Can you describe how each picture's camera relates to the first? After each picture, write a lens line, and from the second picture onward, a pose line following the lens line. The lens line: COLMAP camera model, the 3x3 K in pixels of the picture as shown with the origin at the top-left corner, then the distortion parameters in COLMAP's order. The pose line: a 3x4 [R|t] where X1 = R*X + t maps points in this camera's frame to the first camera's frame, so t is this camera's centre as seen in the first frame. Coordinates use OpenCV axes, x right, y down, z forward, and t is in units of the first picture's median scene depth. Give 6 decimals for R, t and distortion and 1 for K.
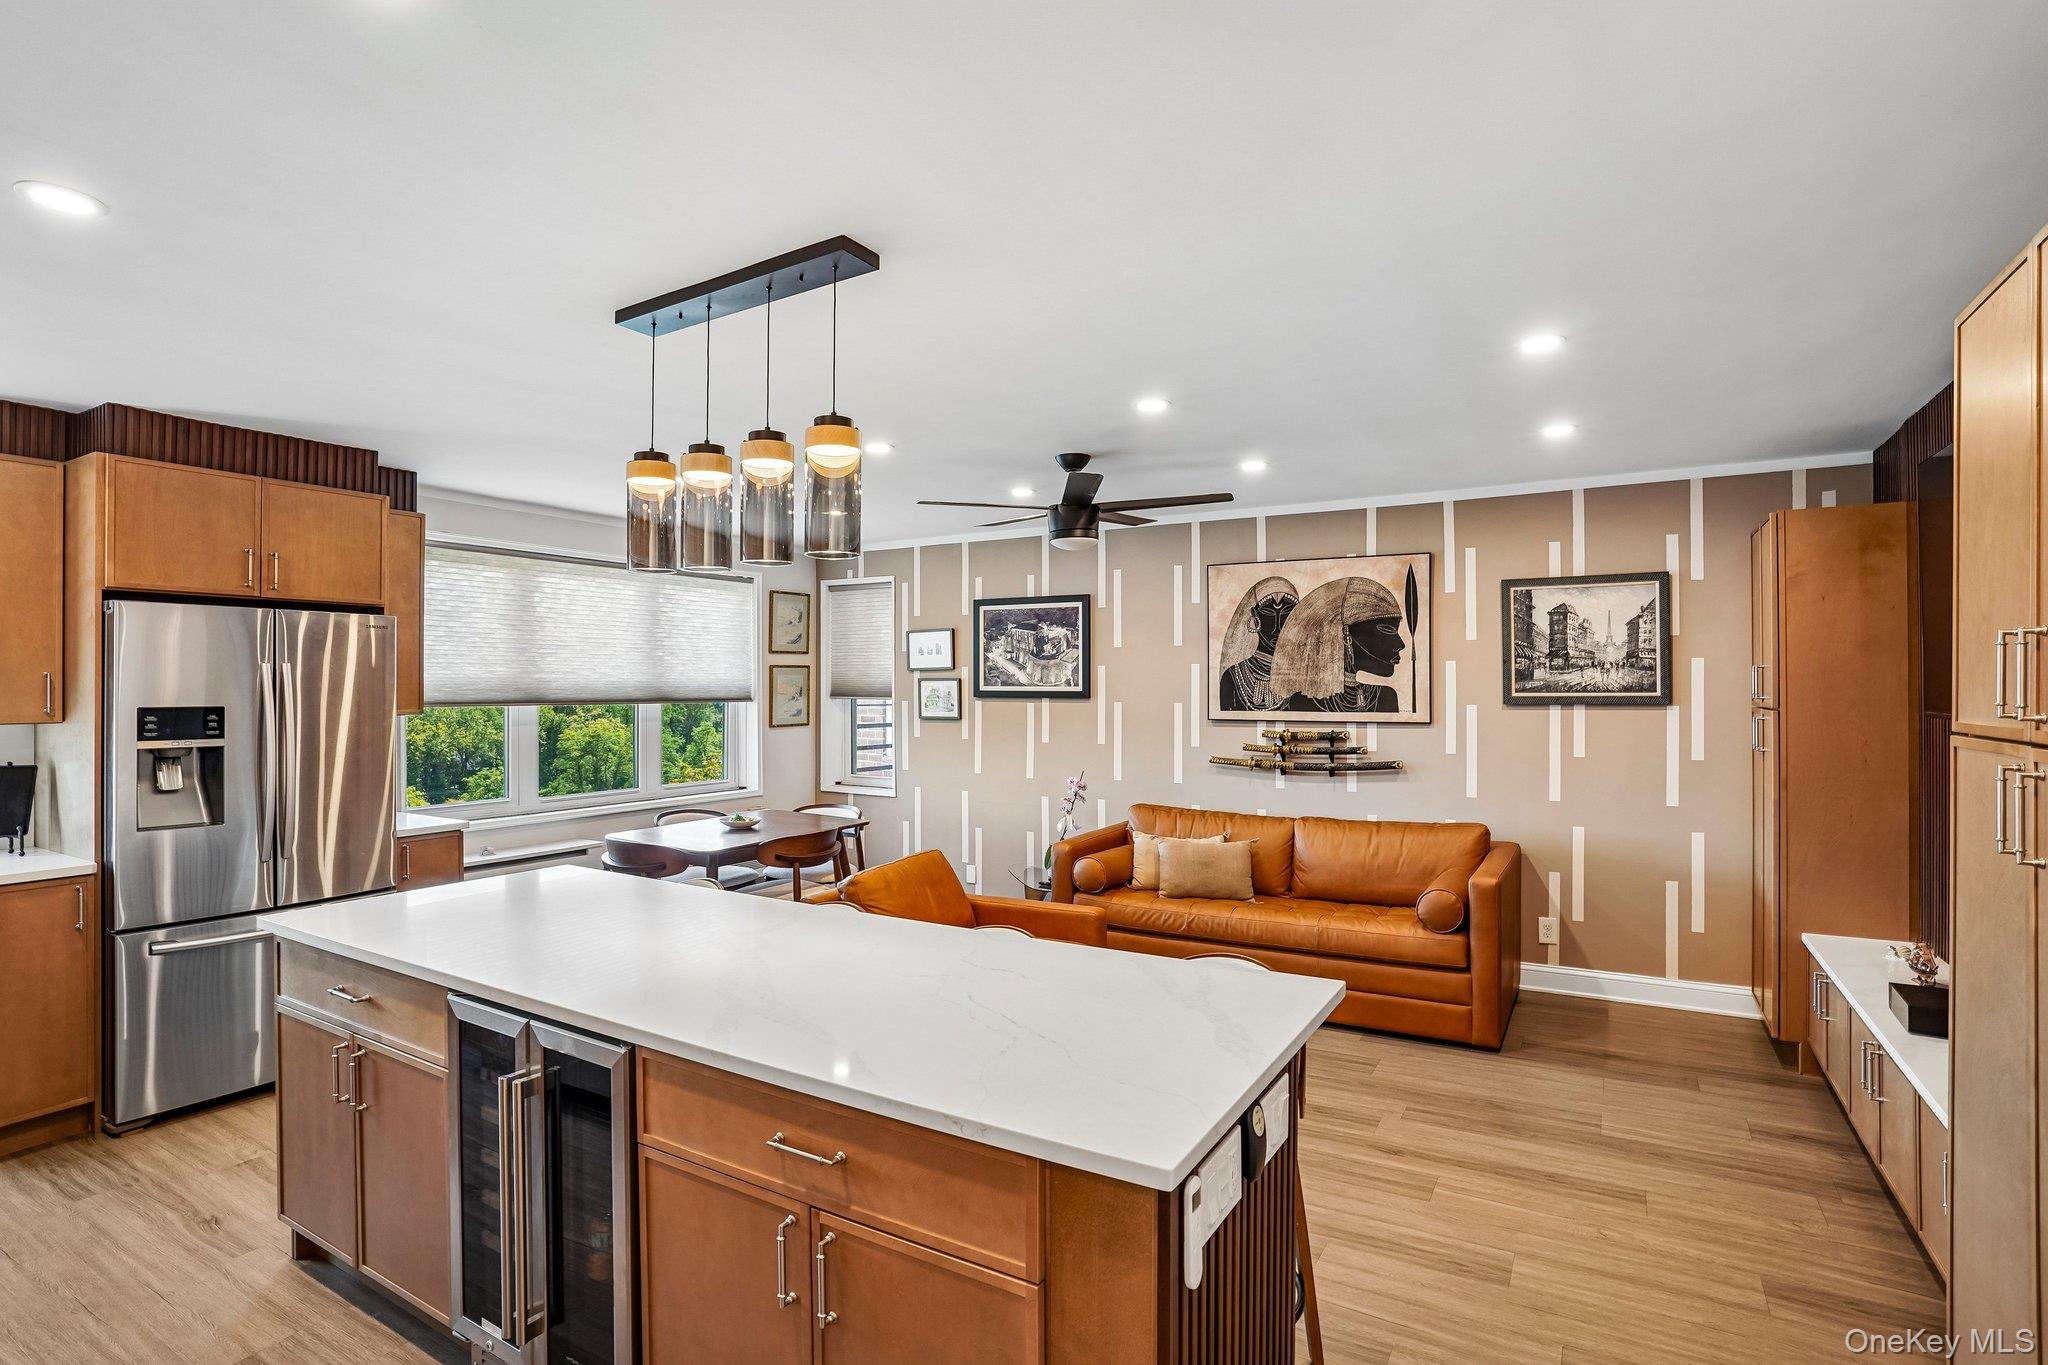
lens RADIAL K [[1012.7, 0, 1014.9], [0, 1012.7, 682.8], [0, 0, 1]] dist [-0.087161, 0.049469]
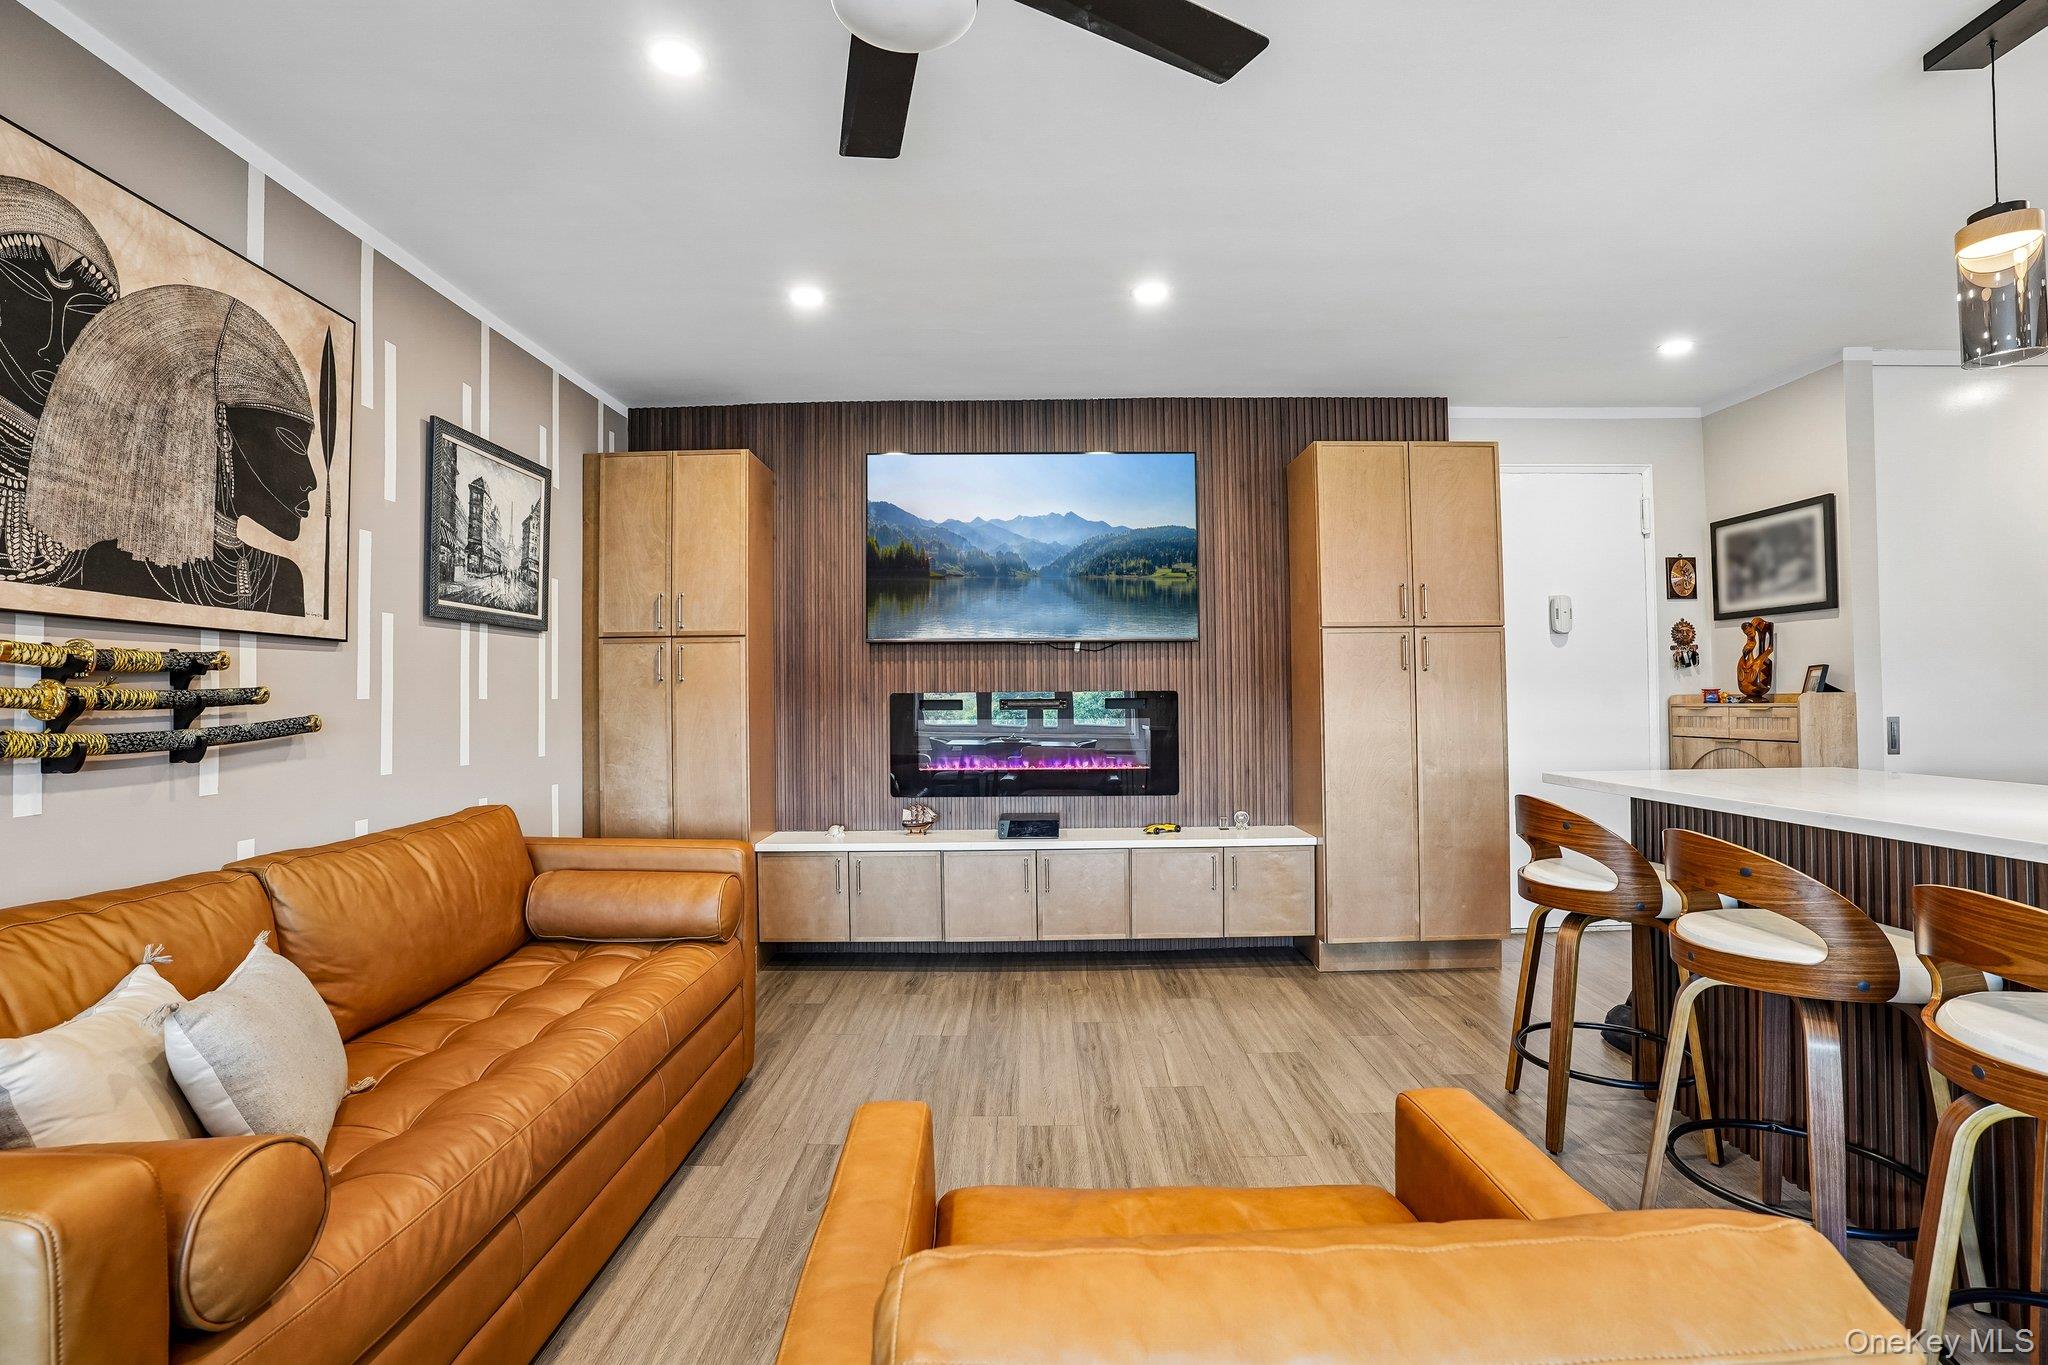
lens RADIAL K [[950.0, 0, 1021.5], [0, 950.0, 681.3], [0, 0, 1]] dist [-0.084141, 0.033276]
pose [[-0.512604, 0.025225, 0.858255, -0.169434], [0.009309, 0.999673, -0.023822, 0.072090], [-0.858575, -0.004222, -0.512671, 0.890992]]
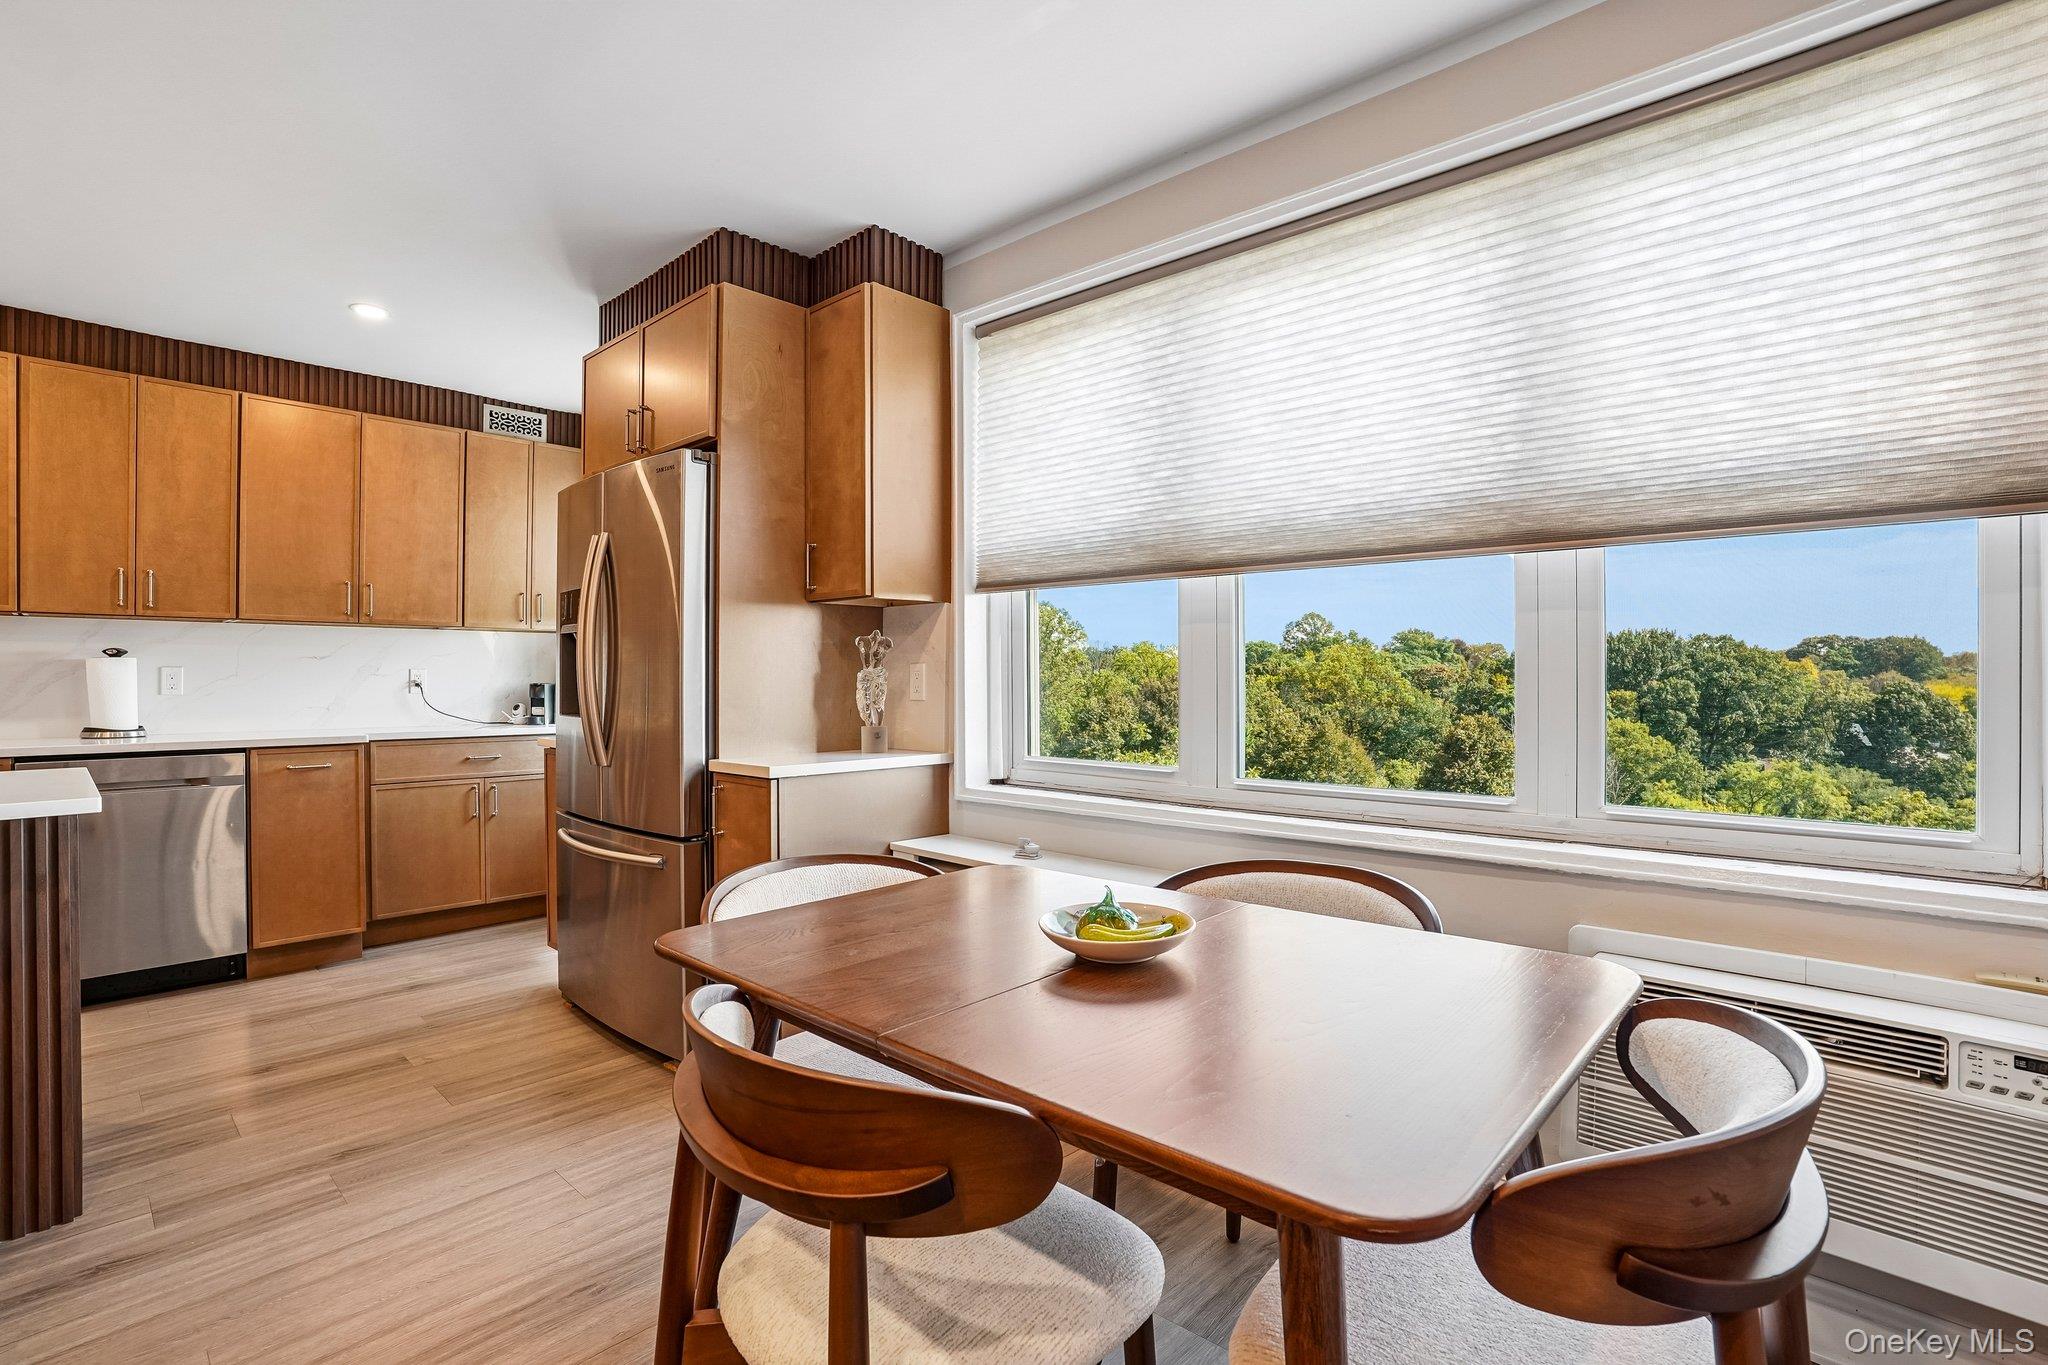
lens RADIAL K [[950.0, 0, 1021.5], [0, 950.0, 681.3], [0, 0, 1]] dist [-0.084141, 0.033276]
pose [[-0.198207, 0.004873, -0.980148, -0.022759], [0.002811, 0.999986, 0.004403, 0.070534], [0.980156, -0.001883, -0.198218, 1.028432]]
